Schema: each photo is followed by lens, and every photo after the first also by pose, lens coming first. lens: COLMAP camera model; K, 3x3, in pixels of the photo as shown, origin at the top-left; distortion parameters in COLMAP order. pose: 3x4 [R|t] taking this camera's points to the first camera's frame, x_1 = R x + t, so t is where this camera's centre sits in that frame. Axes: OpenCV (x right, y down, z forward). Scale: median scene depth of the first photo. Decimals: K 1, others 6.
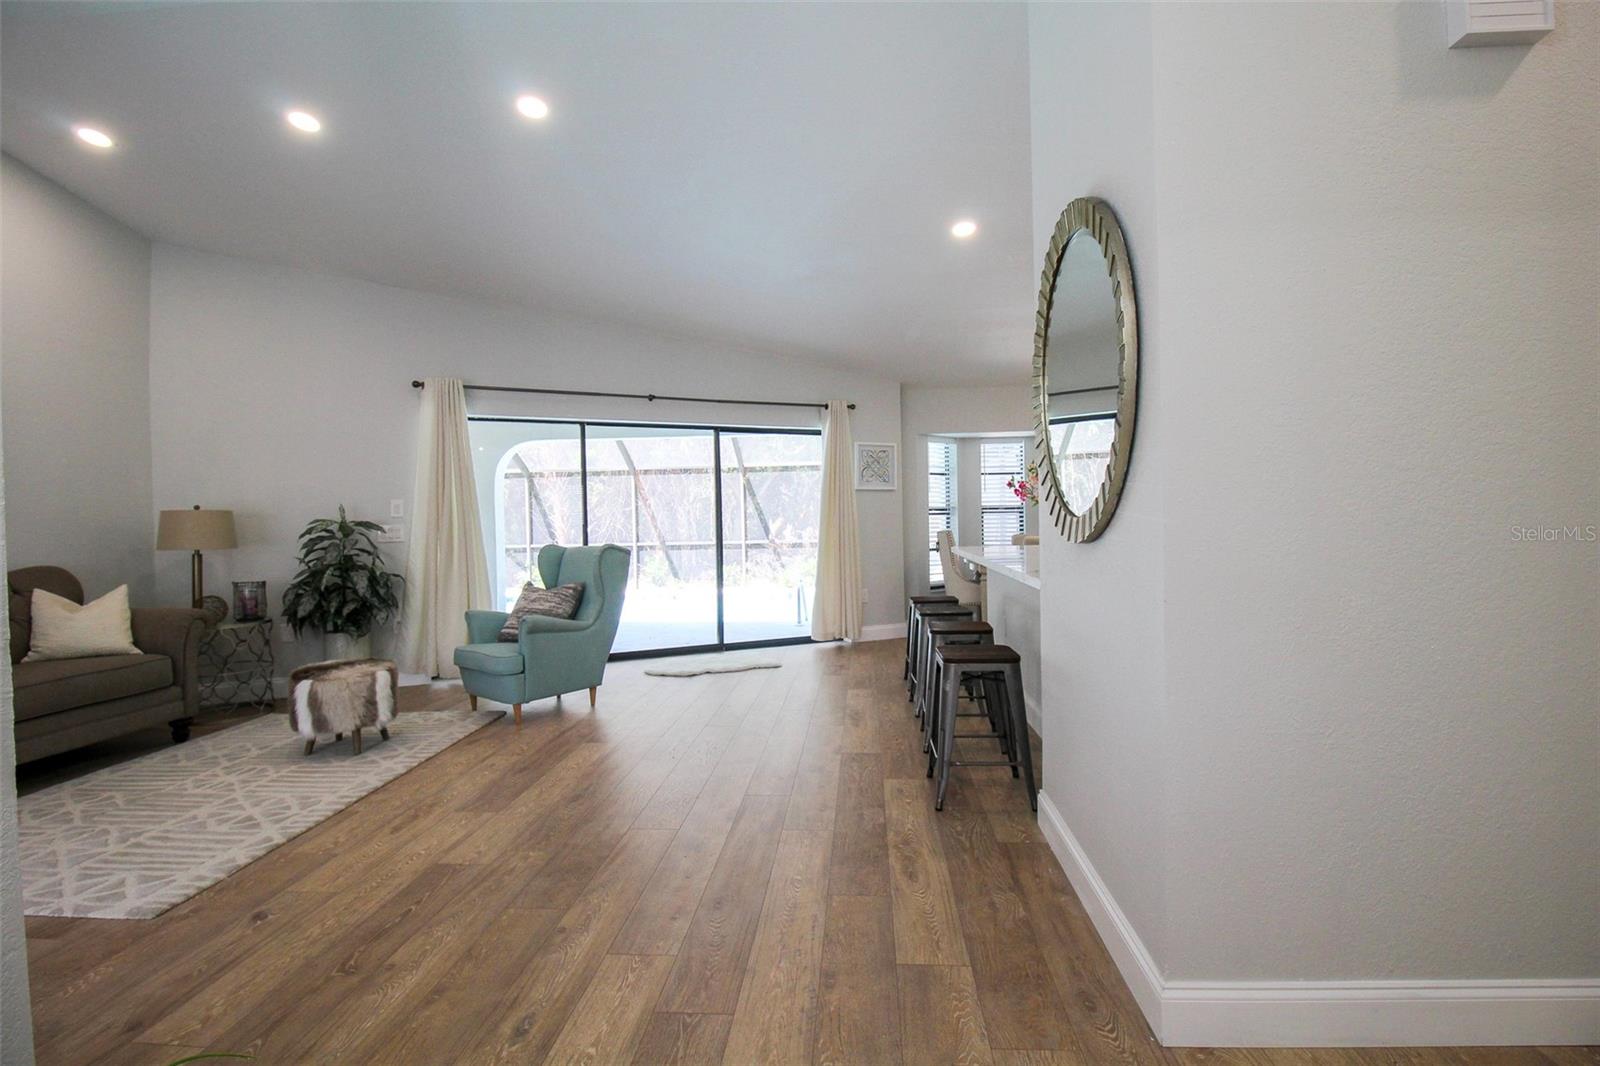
lens RADIAL K [[774.4, 0, 807.2], [0, 774.4, 529.1], [0, 0, 1]] dist [0.002268, -0.013909]
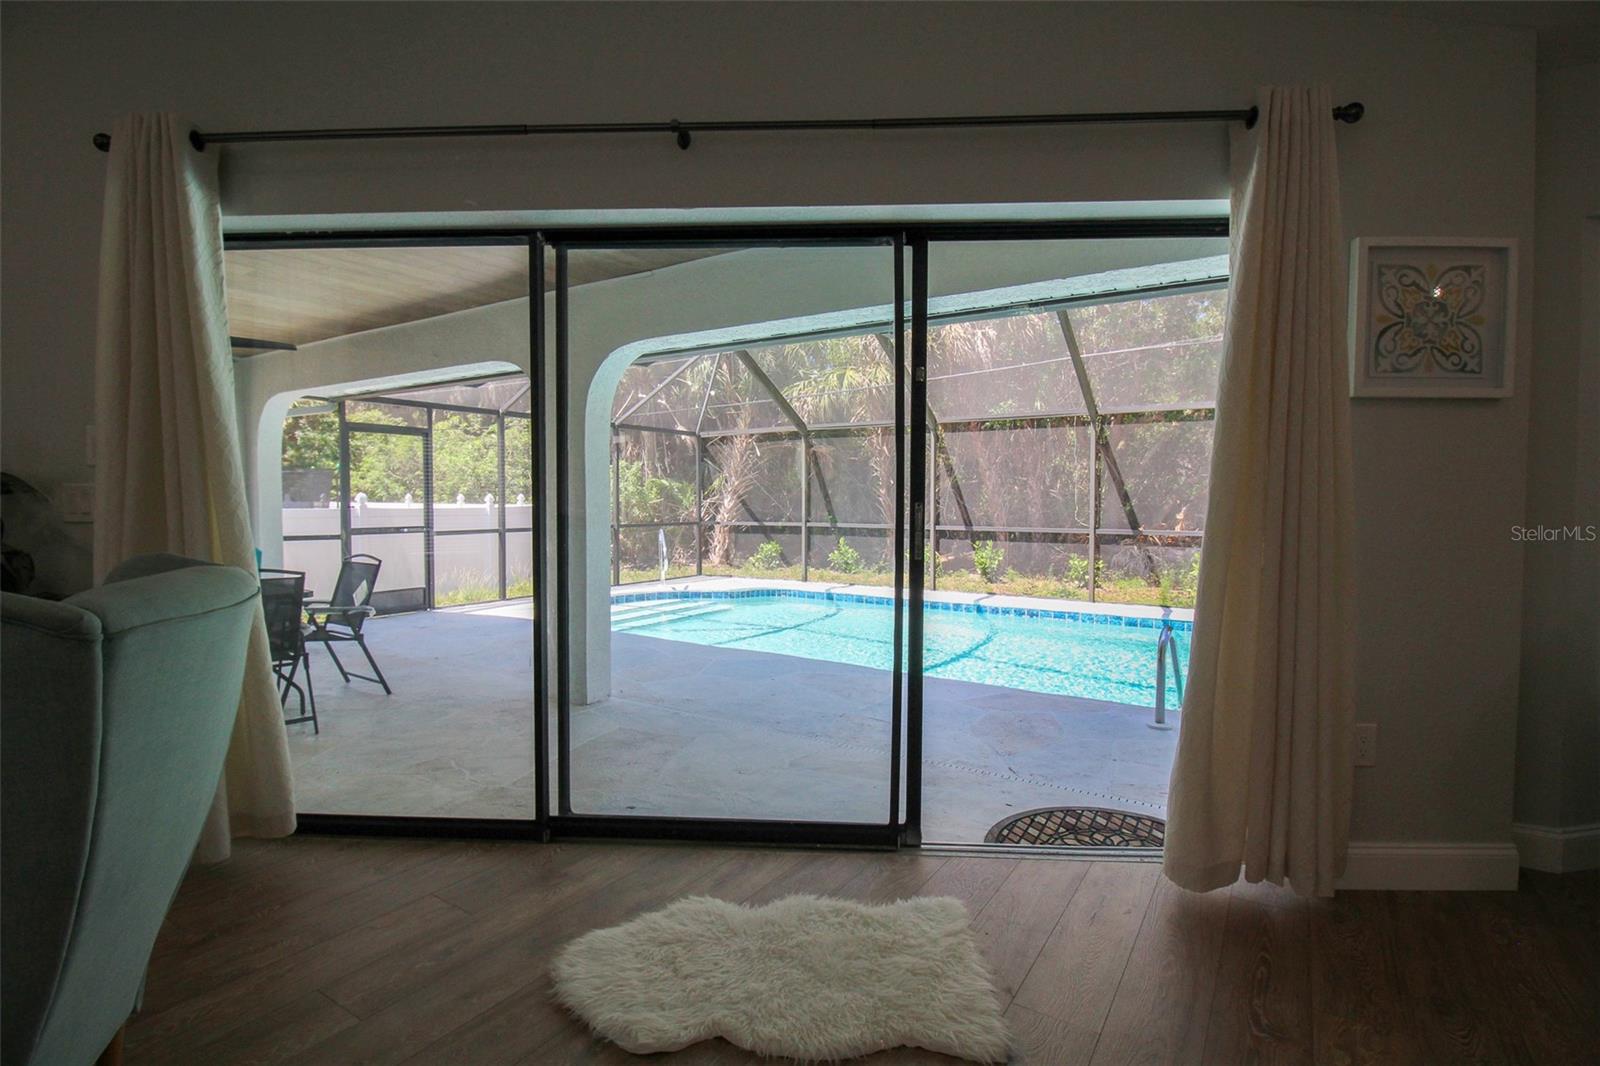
lens RADIAL K [[774.4, 0, 807.2], [0, 774.4, 529.1], [0, 0, 1]] dist [0.002268, -0.013909]
pose [[0.882826, 0.041334, -0.467878, 0.018786], [-0.027010, 0.998940, 0.037286, -0.005206], [0.468923, -0.020280, 0.883006, 0.634183]]
